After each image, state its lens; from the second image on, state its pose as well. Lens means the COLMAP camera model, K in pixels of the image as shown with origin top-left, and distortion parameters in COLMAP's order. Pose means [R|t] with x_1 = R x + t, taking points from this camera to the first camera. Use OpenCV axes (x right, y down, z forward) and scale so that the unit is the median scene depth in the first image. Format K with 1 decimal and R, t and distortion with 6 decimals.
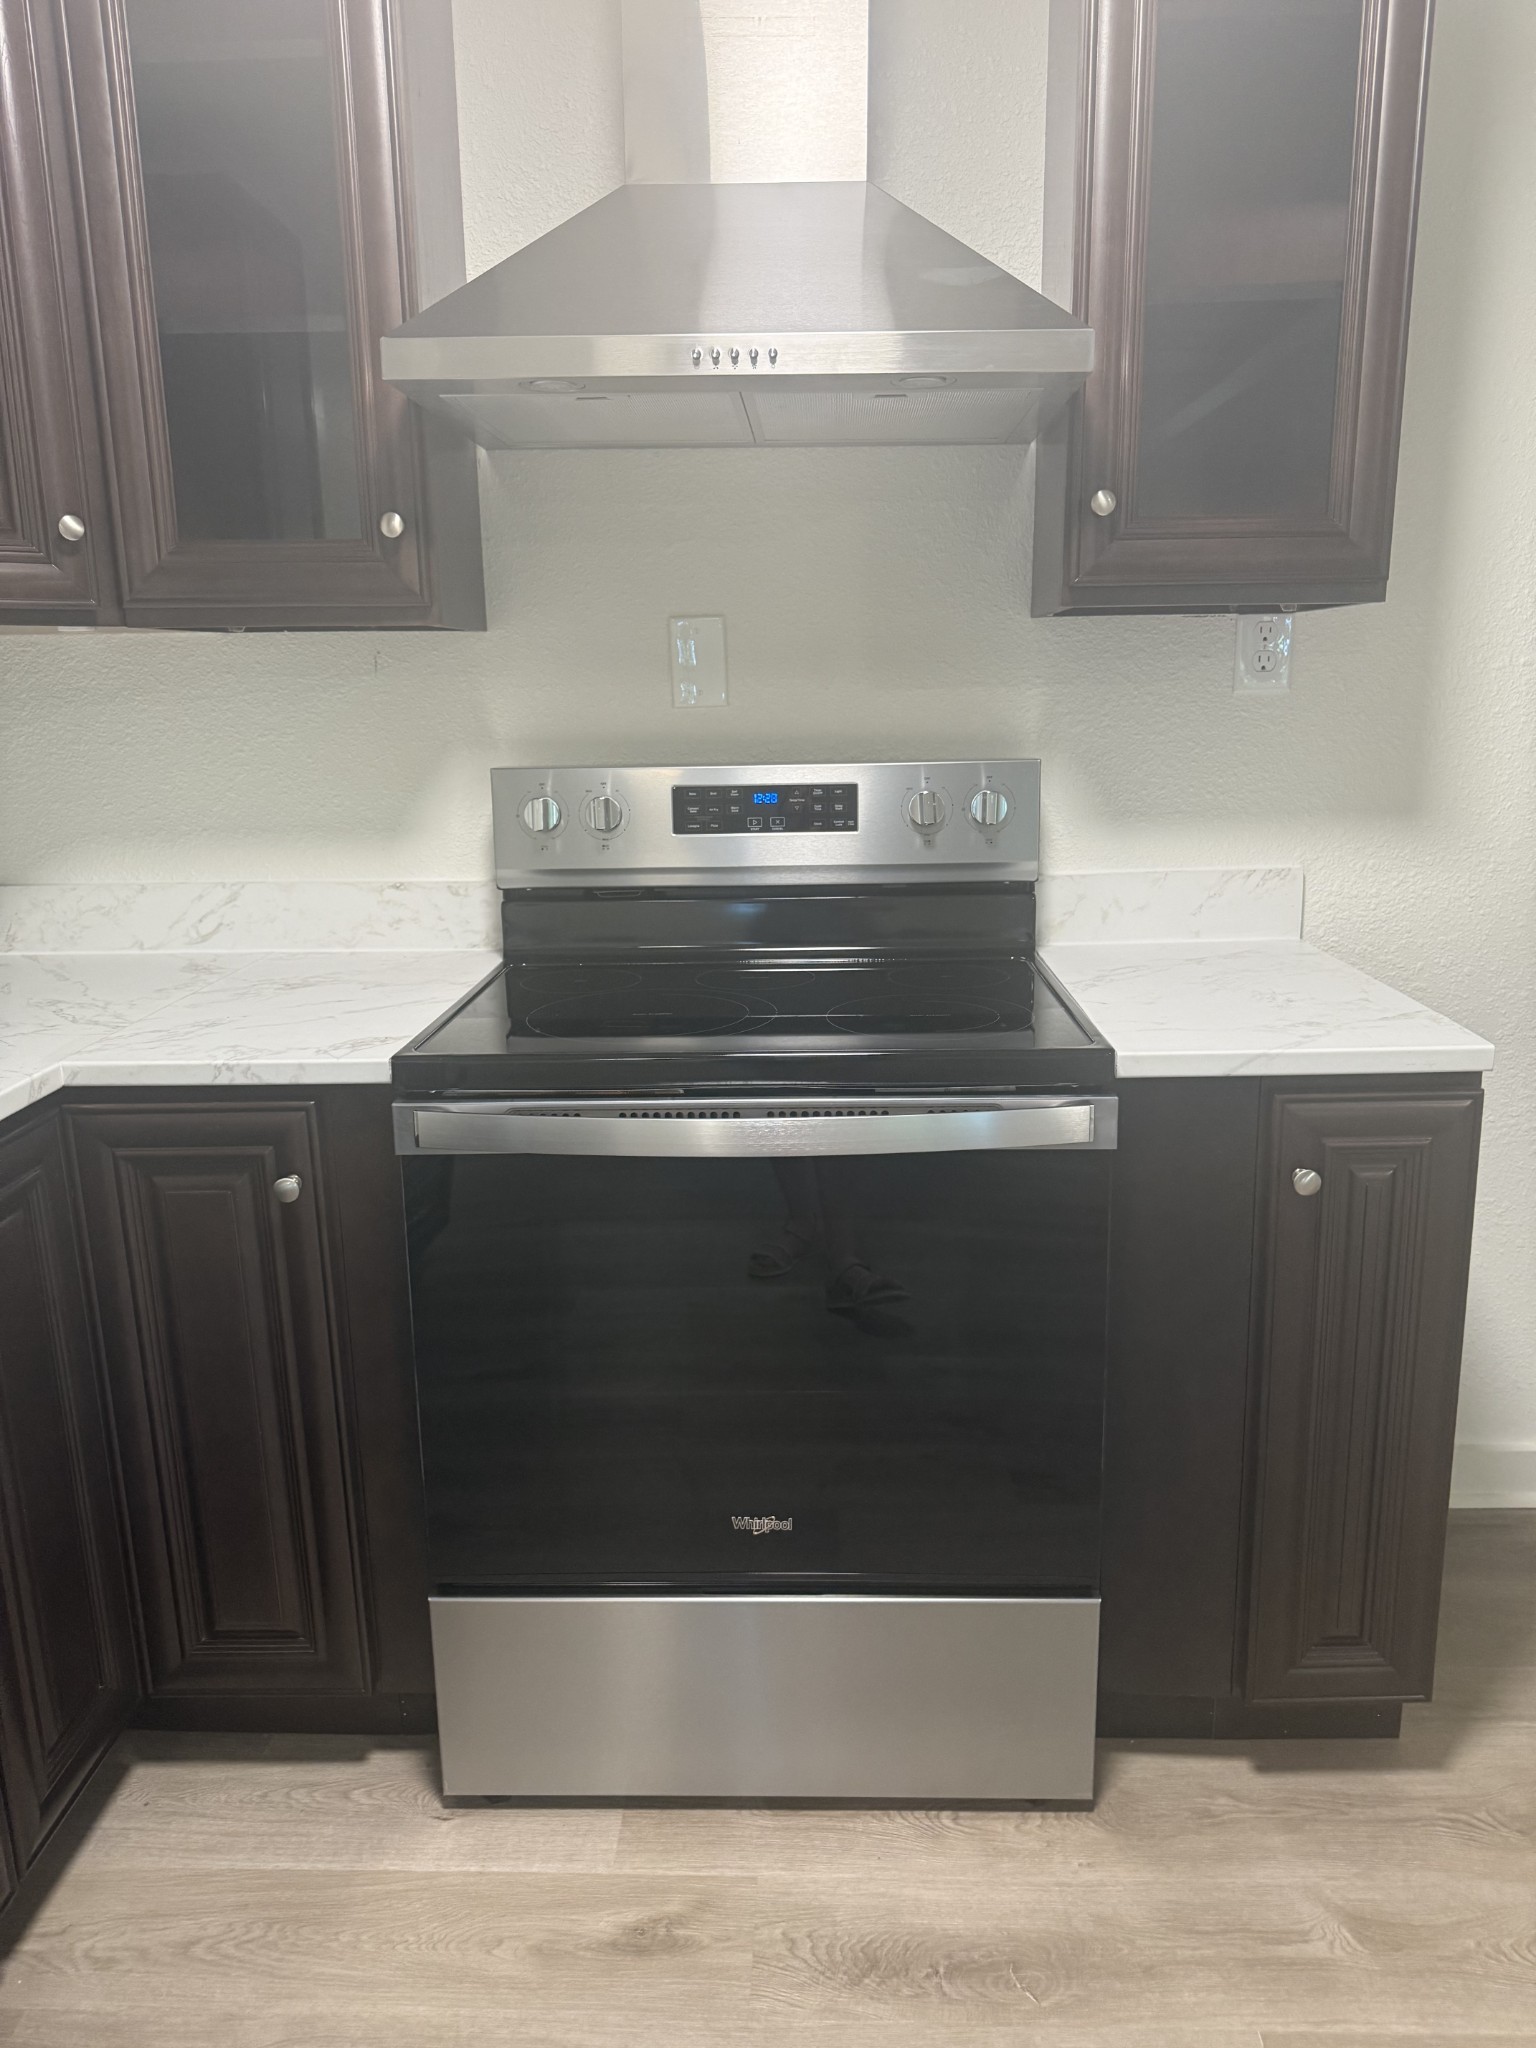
lens RADIAL K [[1439.1, 0, 768.0], [0, 1439.1, 1024.0], [0, 0, 1]] dist [0.041265, -0.035752]
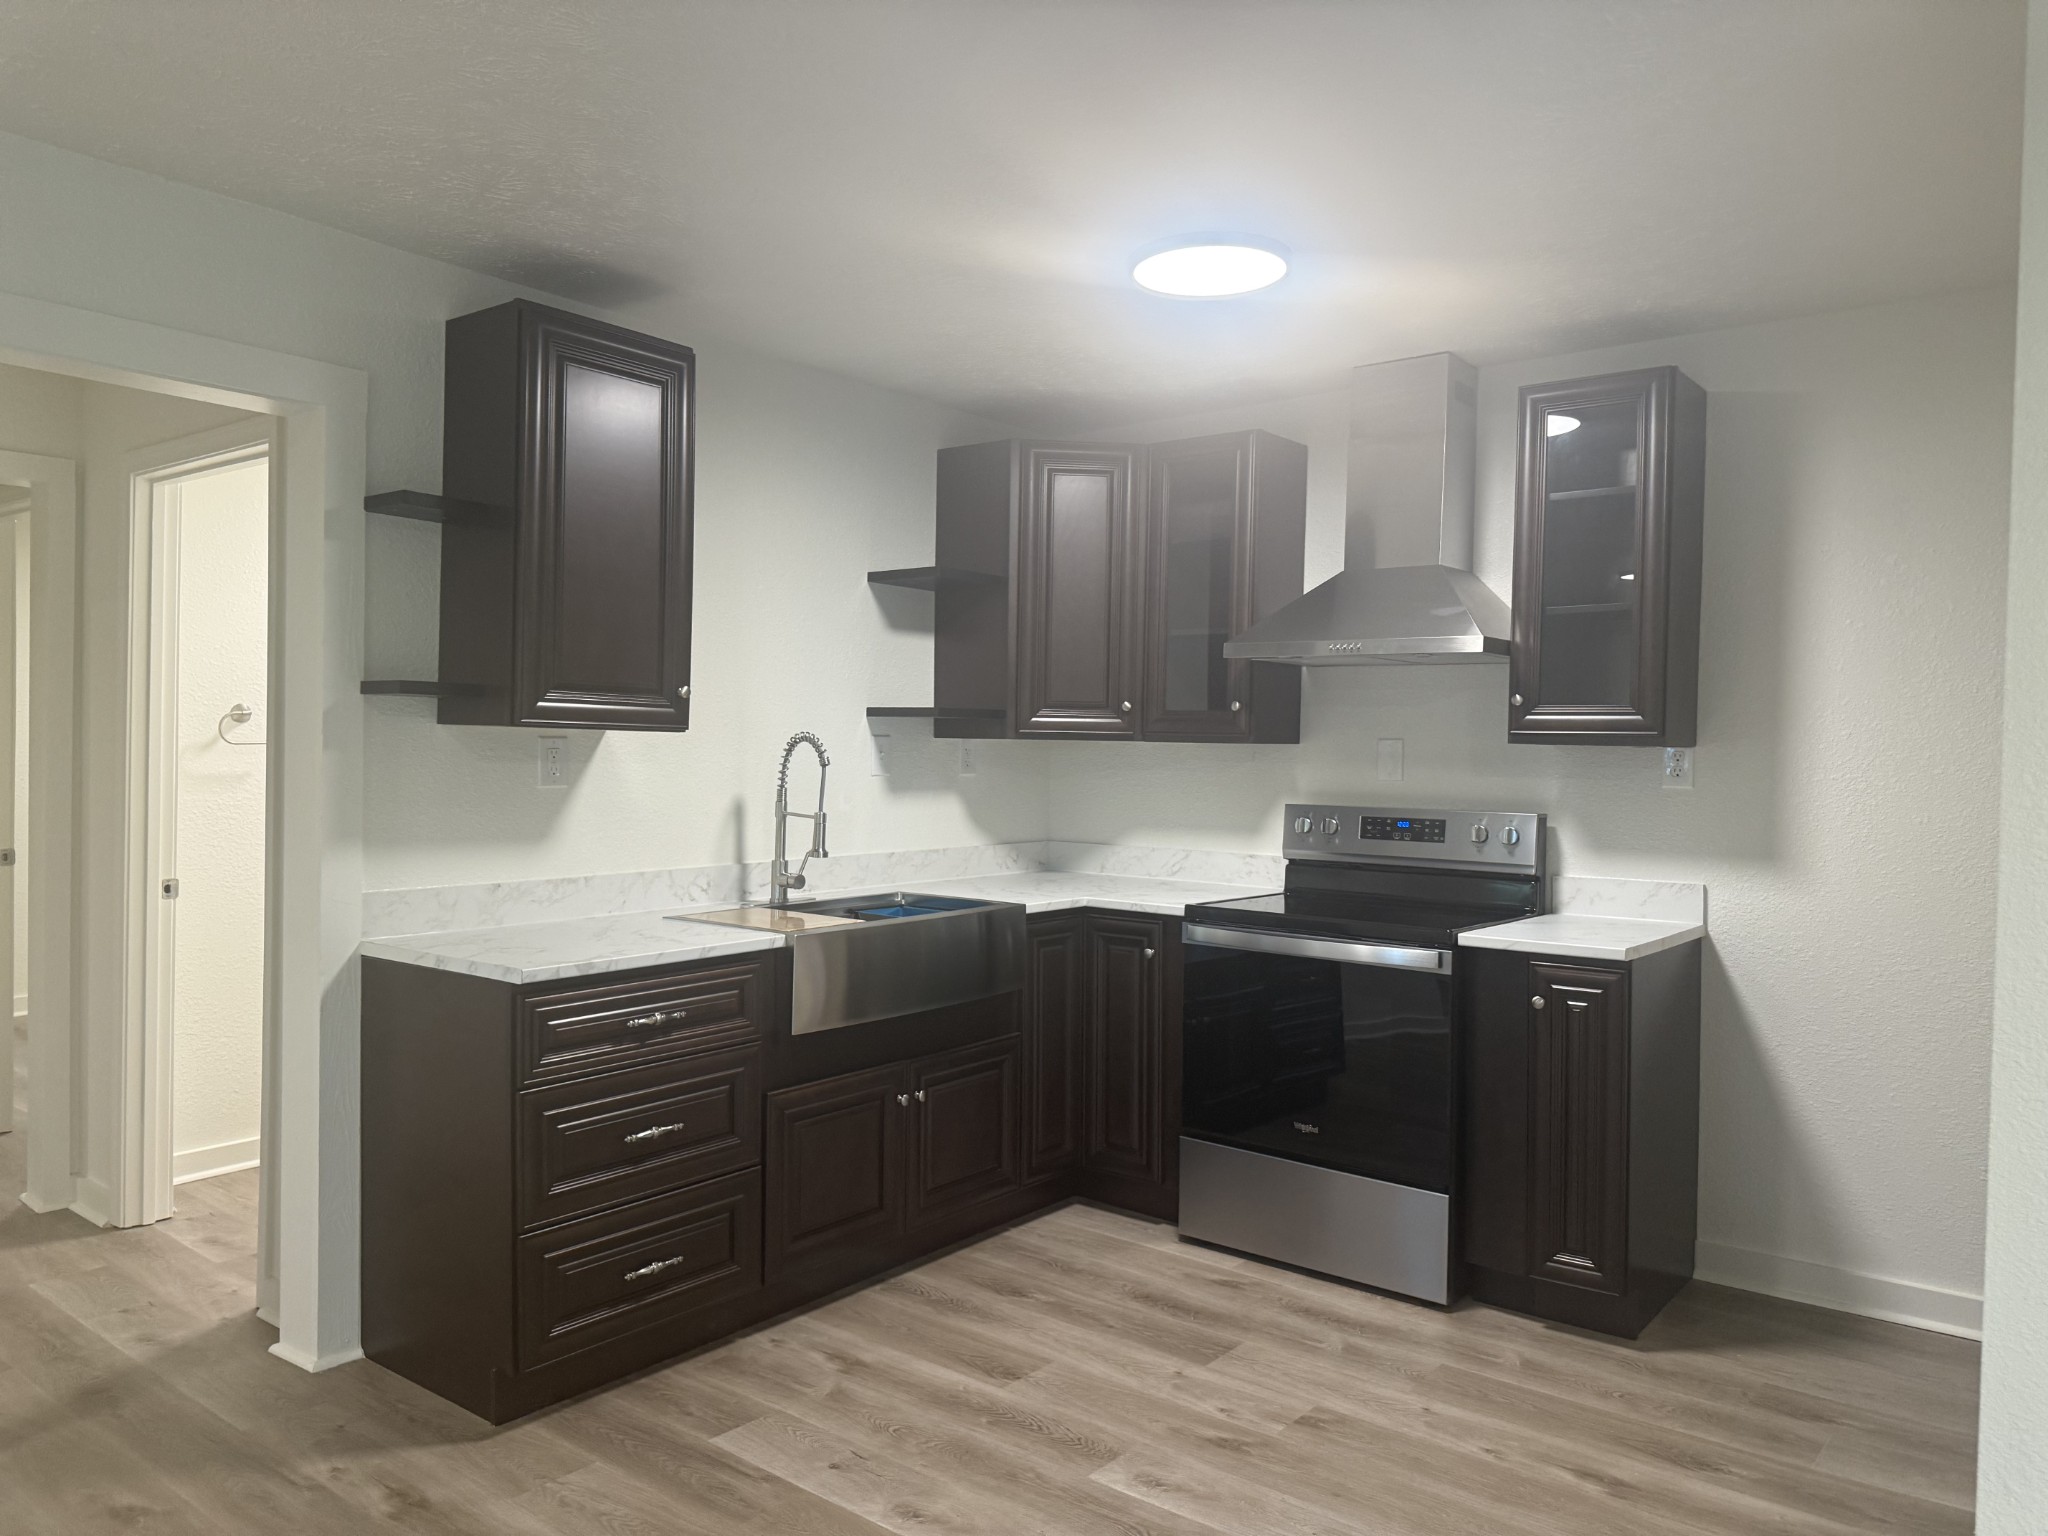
lens RADIAL K [[1439.1, 0, 1024.0], [0, 1439.1, 768.0], [0, 0, 1]] dist [0.041265, -0.035752]
pose [[0.793263, 0.038398, -0.607667, 0.937094], [-0.171111, 0.971848, -0.161962, 0.220938], [0.584341, 0.232457, 0.777502, -1.090804]]
